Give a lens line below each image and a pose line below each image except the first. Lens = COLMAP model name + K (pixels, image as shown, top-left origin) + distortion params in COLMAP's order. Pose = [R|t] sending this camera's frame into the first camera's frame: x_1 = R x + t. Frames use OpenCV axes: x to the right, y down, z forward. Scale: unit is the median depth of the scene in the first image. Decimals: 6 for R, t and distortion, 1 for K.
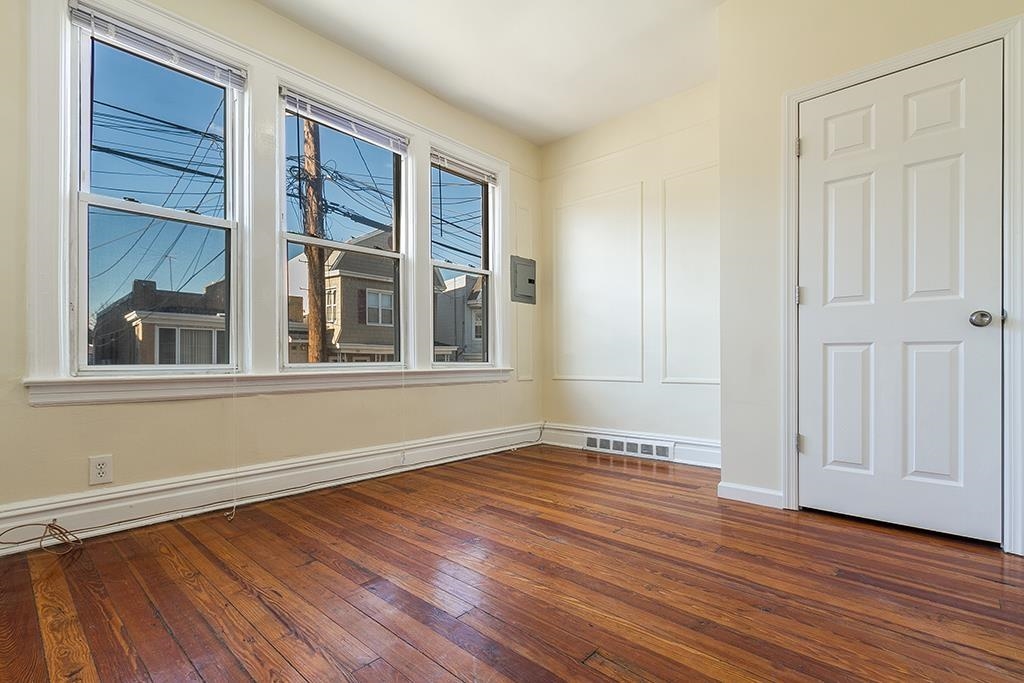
lens RADIAL K [[474.2, 0, 516.5], [0, 474.2, 362.7], [0, 0, 1]] dist [0.000734, 0.000642]
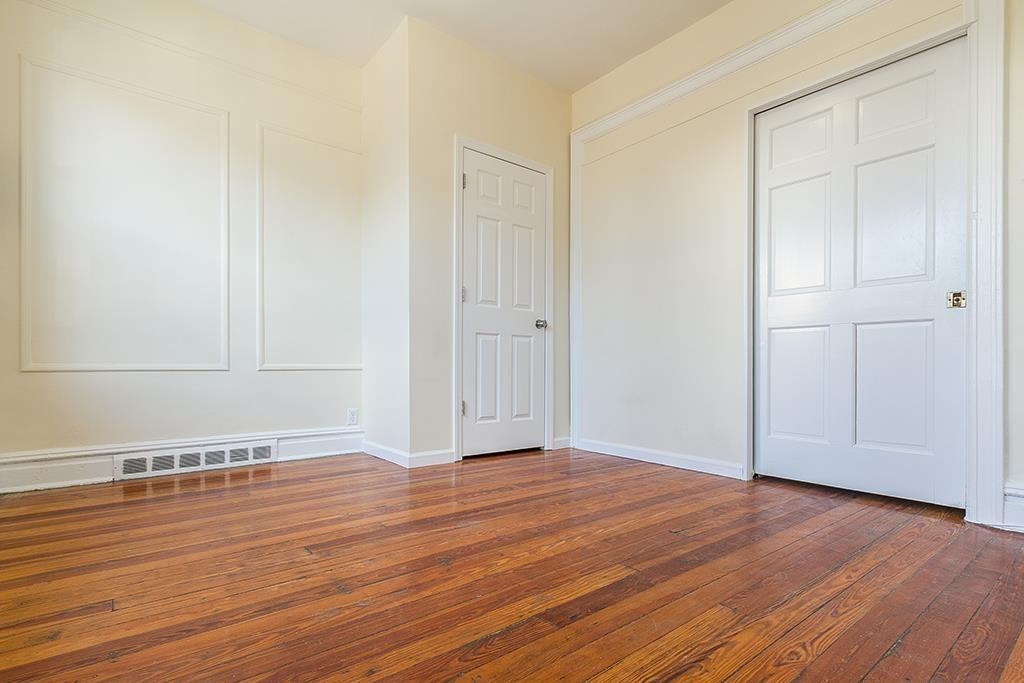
lens RADIAL K [[490.2, 0, 509.8], [0, 490.2, 368.1], [0, 0, 1]] dist [-0.001023, 0.000054]
pose [[0.167264, 0.000154, 0.985912, -0.705016], [0.002634, 0.999996, -0.000603, 0.060712], [-0.985909, 0.002698, 0.167263, 0.642531]]
